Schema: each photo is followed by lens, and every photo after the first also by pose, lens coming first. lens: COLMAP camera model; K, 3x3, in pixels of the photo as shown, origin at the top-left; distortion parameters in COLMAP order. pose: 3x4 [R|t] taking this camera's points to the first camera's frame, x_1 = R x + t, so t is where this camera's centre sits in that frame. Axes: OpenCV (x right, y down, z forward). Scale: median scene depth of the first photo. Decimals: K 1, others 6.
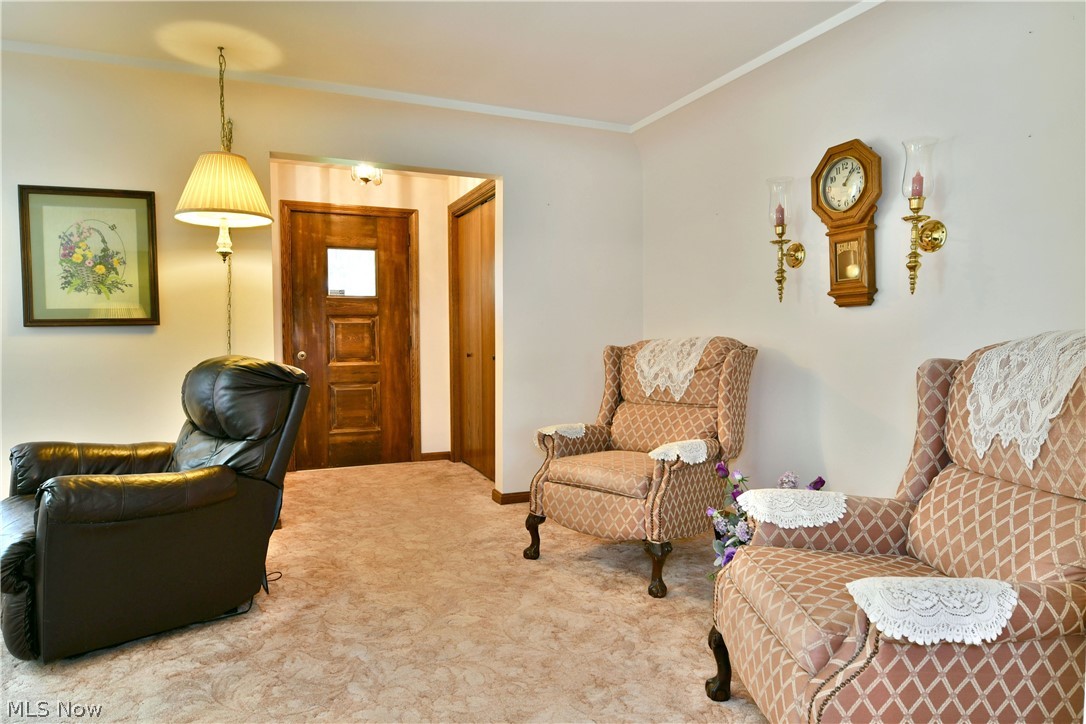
lens RADIAL K [[655.7, 0, 544.0], [0, 655.7, 358.1], [0, 0, 1]] dist [-0.010206, -0.006647]
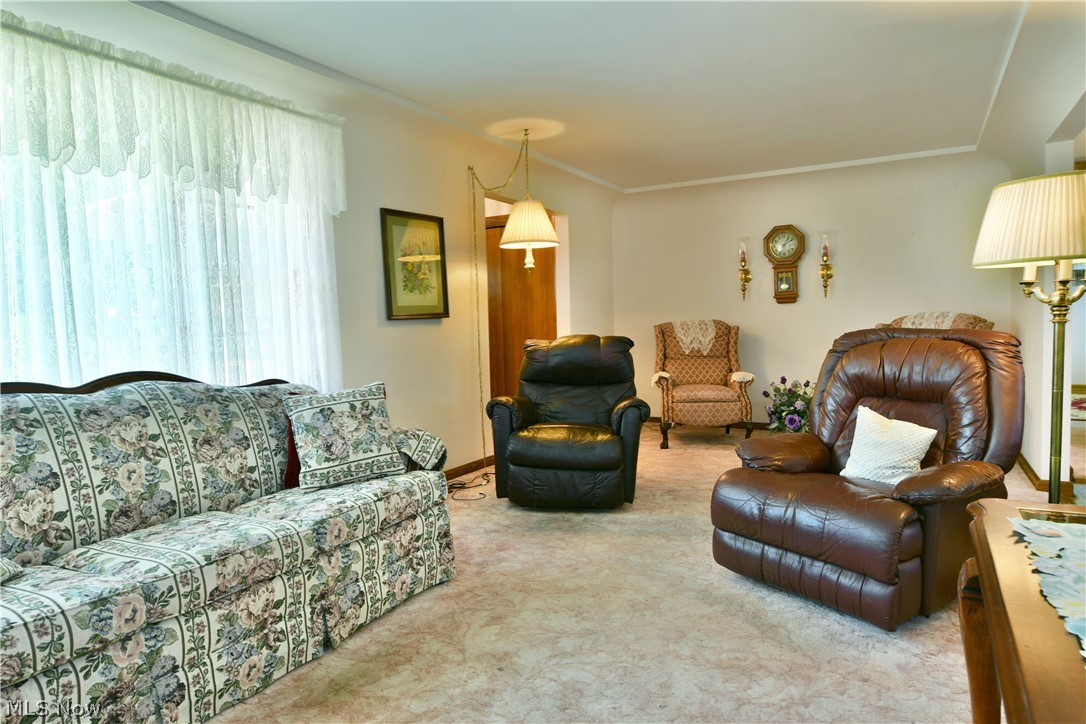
lens RADIAL K [[662.6, 0, 543.0], [0, 662.6, 362.0], [0, 0, 1]] dist [-0.013705, -0.001209]
pose [[0.798250, -0.055722, 0.599743, -1.316662], [0.046781, 0.998439, 0.030500, 0.007086], [-0.600507, 0.003710, 0.799611, -0.209093]]
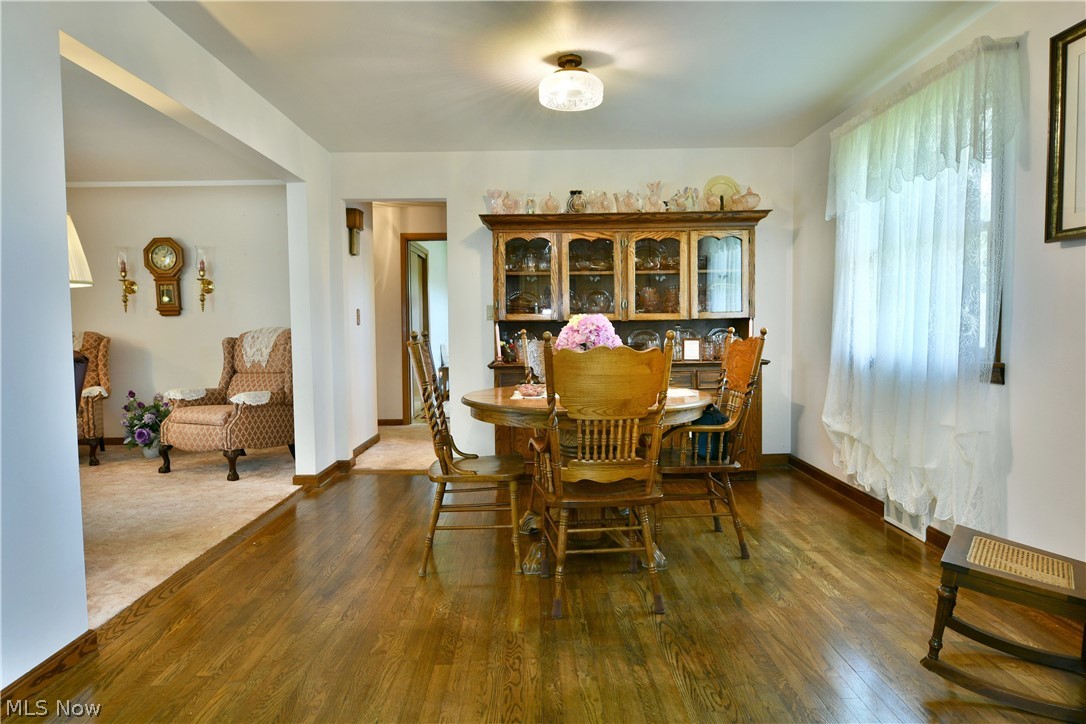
lens RADIAL K [[655.7, 0, 544.0], [0, 655.7, 358.1], [0, 0, 1]] dist [-0.010206, -0.006647]
pose [[0.387366, -0.046652, 0.920745, -0.914023], [0.042340, 0.998565, 0.032782, 0.034485], [-0.920953, 0.026286, 0.388786, -0.837248]]
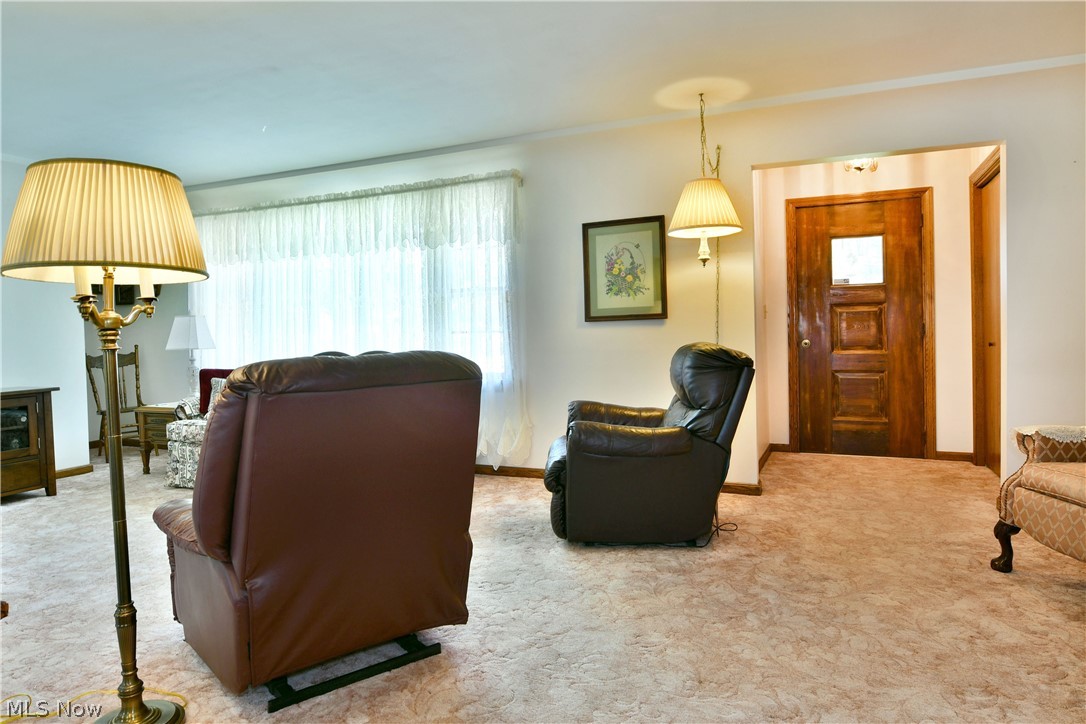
lens RADIAL K [[683.7, 0, 539.0], [0, 683.7, 346.5], [0, 0, 1]] dist [-0.006716, -0.002476]
pose [[0.676156, 0.008579, -0.736709, 0.241256], [-0.009695, 0.999949, 0.002747, 0.003291], [0.736695, 0.005285, 0.676205, -0.096444]]
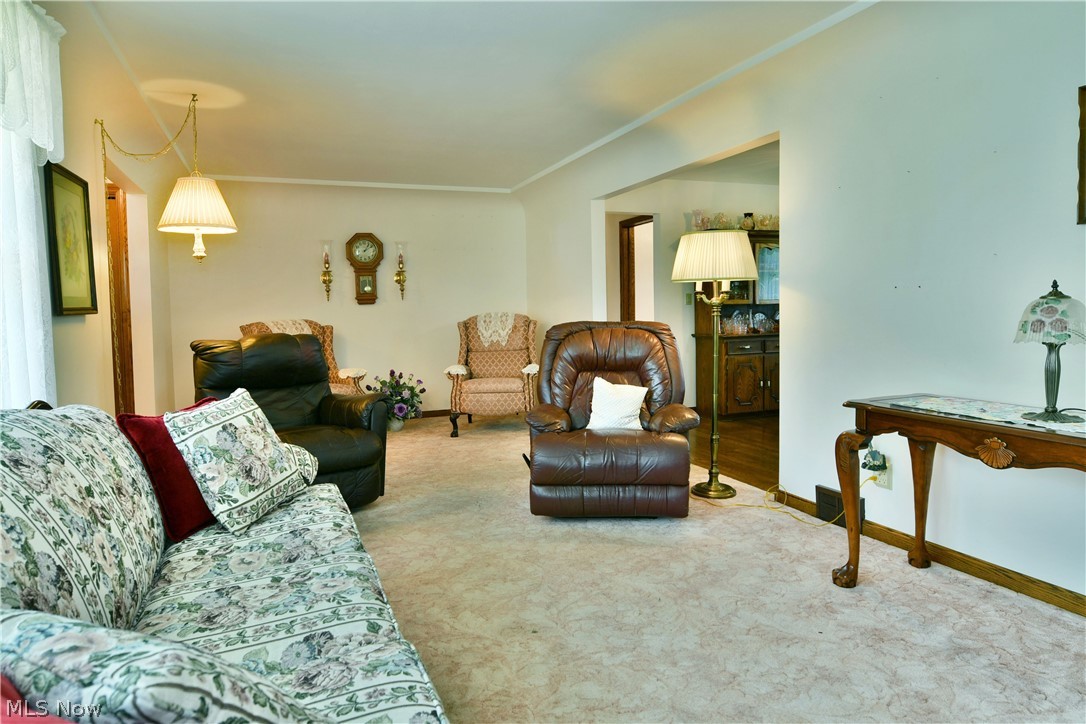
lens RADIAL K [[658.0, 0, 539.2], [0, 658.0, 347.7], [0, 0, 1]] dist [-0.020698, -0.002110]
pose [[0.031250, -0.054975, 0.997999, -1.664344], [0.058926, 0.996851, 0.053066, -0.012861], [-0.997773, 0.057150, 0.034391, 0.298993]]
